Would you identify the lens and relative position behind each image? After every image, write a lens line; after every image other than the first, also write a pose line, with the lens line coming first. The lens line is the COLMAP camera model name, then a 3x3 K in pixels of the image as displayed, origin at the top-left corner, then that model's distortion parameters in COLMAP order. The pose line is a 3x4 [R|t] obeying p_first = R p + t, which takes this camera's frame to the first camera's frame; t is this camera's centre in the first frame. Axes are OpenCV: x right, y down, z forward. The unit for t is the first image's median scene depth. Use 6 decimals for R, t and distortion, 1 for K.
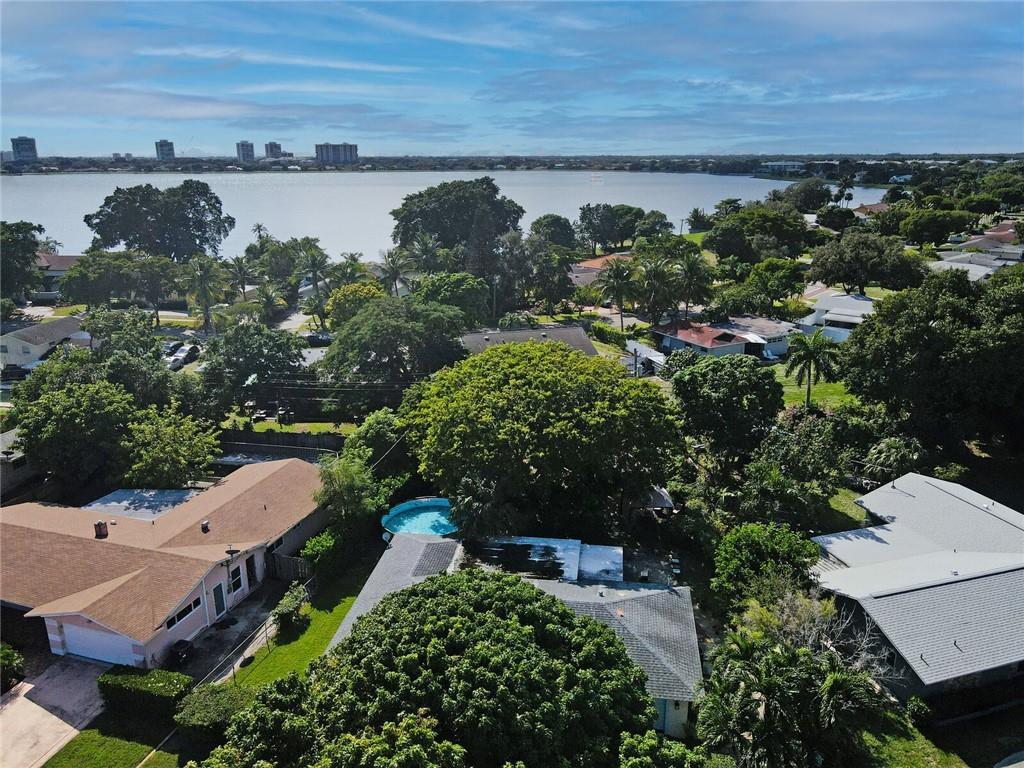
lens RADIAL K [[750.4, 0, 512.0], [0, 750.4, 384.0], [0, 0, 1]] dist [-0.004202, 0.031833]
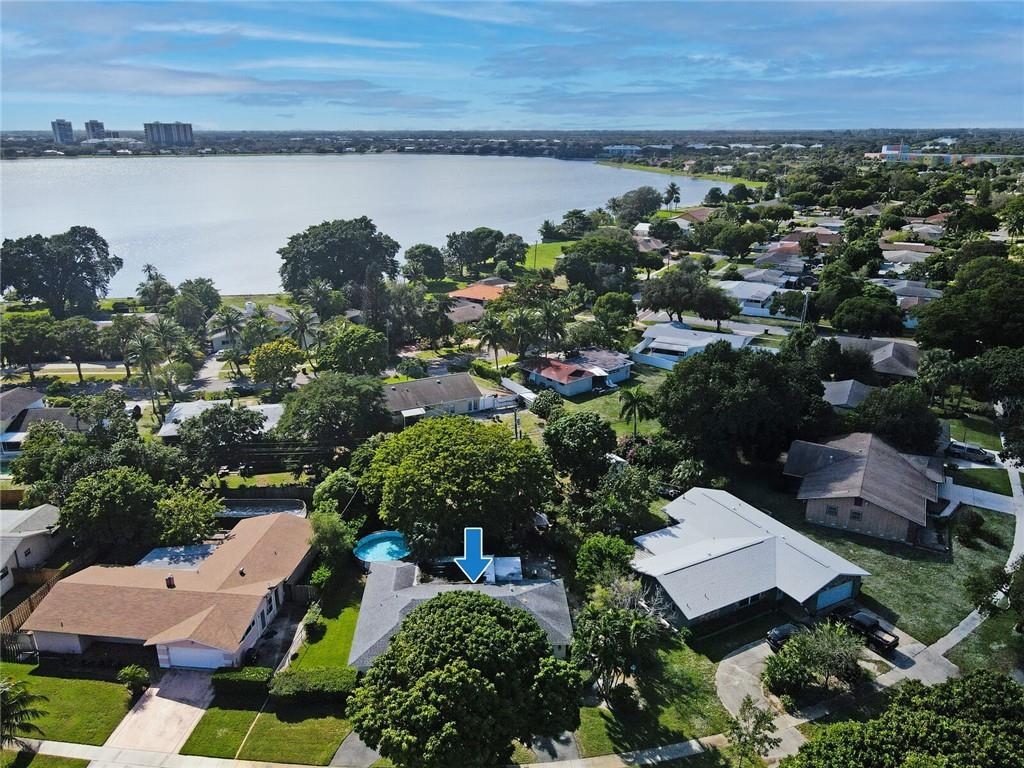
lens RADIAL K [[750.4, 0, 512.0], [0, 750.4, 384.0], [0, 0, 1]] dist [-0.004202, 0.031833]
pose [[0.981418, -0.060570, 0.182072, -0.109965], [0.054908, 0.997843, 0.035986, -0.165982], [-0.183859, -0.025321, 0.982627, -0.440340]]
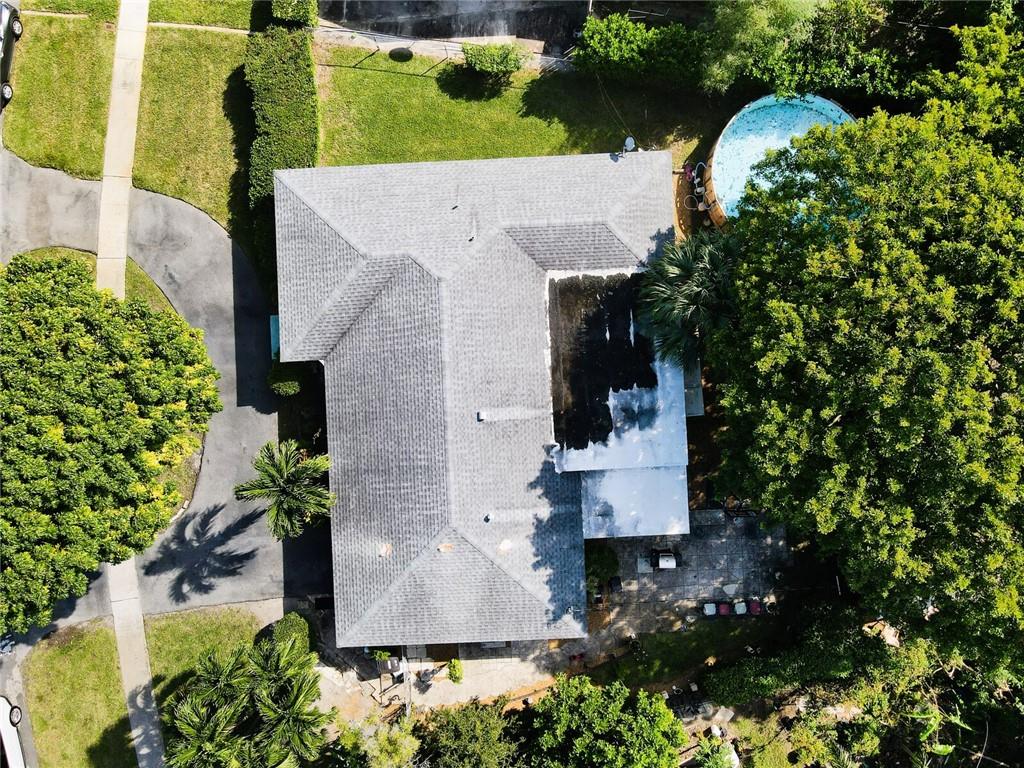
lens RADIAL K [[750.4, 0, 512.0], [0, 750.4, 384.0], [0, 0, 1]] dist [-0.004202, 0.031833]
pose [[0.187343, 0.982202, -0.013460, 0.008662], [-0.273966, 0.065405, 0.959513, -0.268508], [0.943316, -0.176071, 0.281343, 0.583192]]
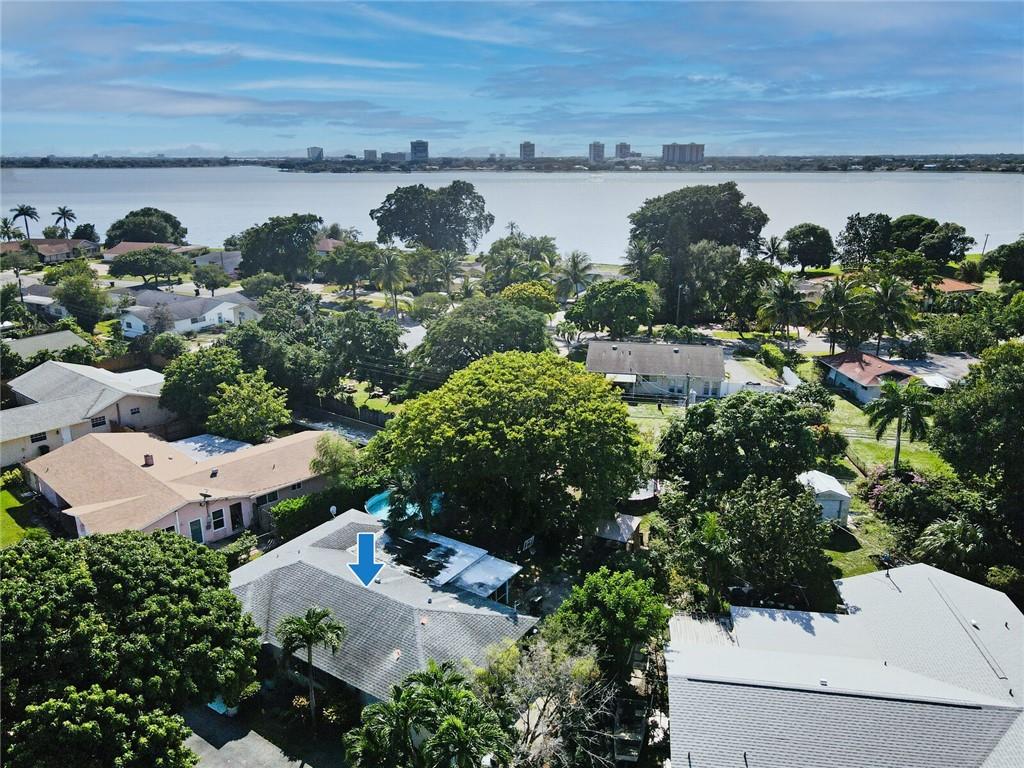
lens RADIAL K [[750.4, 0, 512.0], [0, 750.4, 384.0], [0, 0, 1]] dist [-0.004202, 0.031833]
pose [[0.903041, 0.126470, -0.410515, 0.414350], [-0.126297, 0.991607, 0.027665, -0.037803], [0.410569, 0.026864, 0.911434, 0.072559]]
